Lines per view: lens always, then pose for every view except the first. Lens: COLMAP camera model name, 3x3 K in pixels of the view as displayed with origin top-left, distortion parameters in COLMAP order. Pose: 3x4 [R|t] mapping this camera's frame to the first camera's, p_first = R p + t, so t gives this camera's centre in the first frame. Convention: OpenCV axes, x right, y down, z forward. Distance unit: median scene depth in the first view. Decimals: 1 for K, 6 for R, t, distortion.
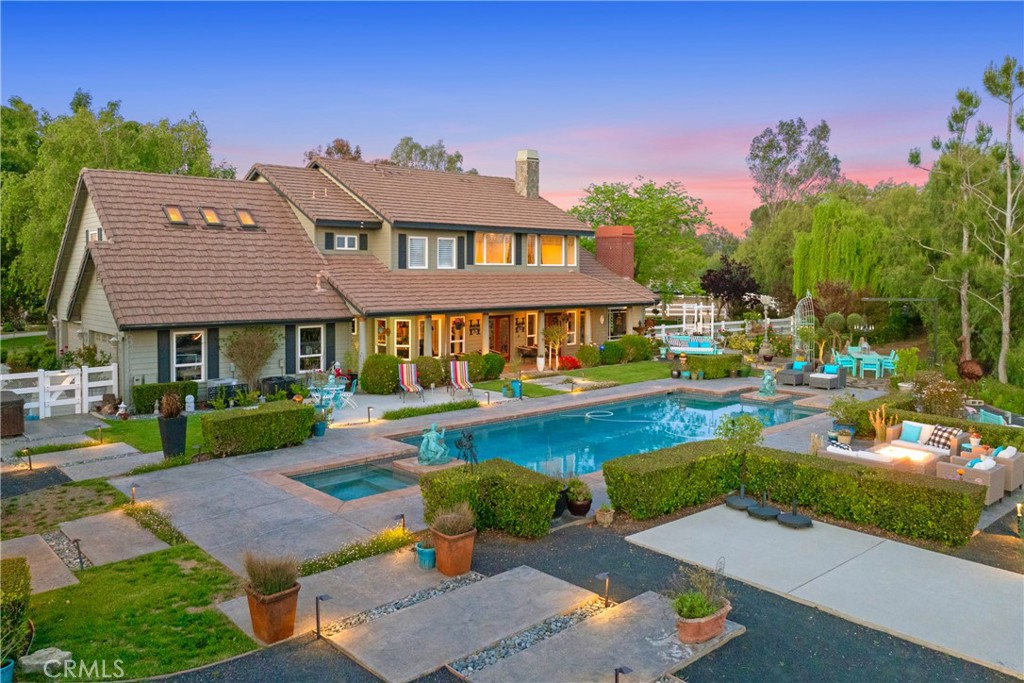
lens RADIAL K [[777.3, 0, 512.0], [0, 777.3, 341.5], [0, 0, 1]] dist [-0.082357, -0.002062]
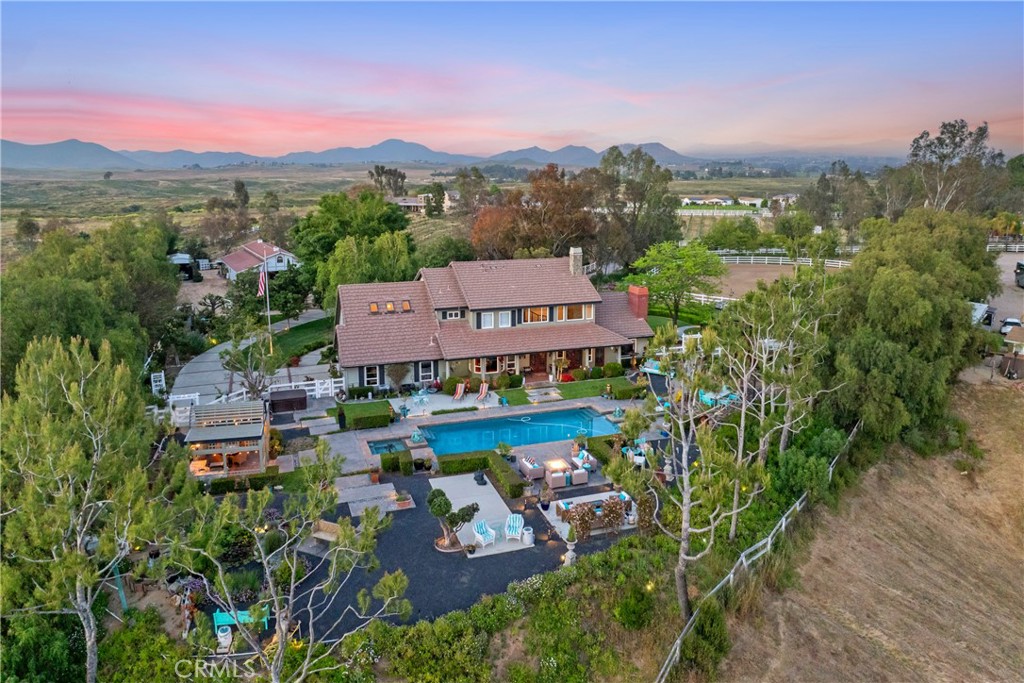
lens RADIAL K [[777.3, 0, 512.0], [0, 777.3, 341.5], [0, 0, 1]] dist [-0.082357, -0.002062]
pose [[0.908116, 0.090386, -0.408846, 0.897969], [-0.028622, 0.987539, 0.154747, -0.439481], [0.417738, -0.128826, 0.899388, -0.934181]]
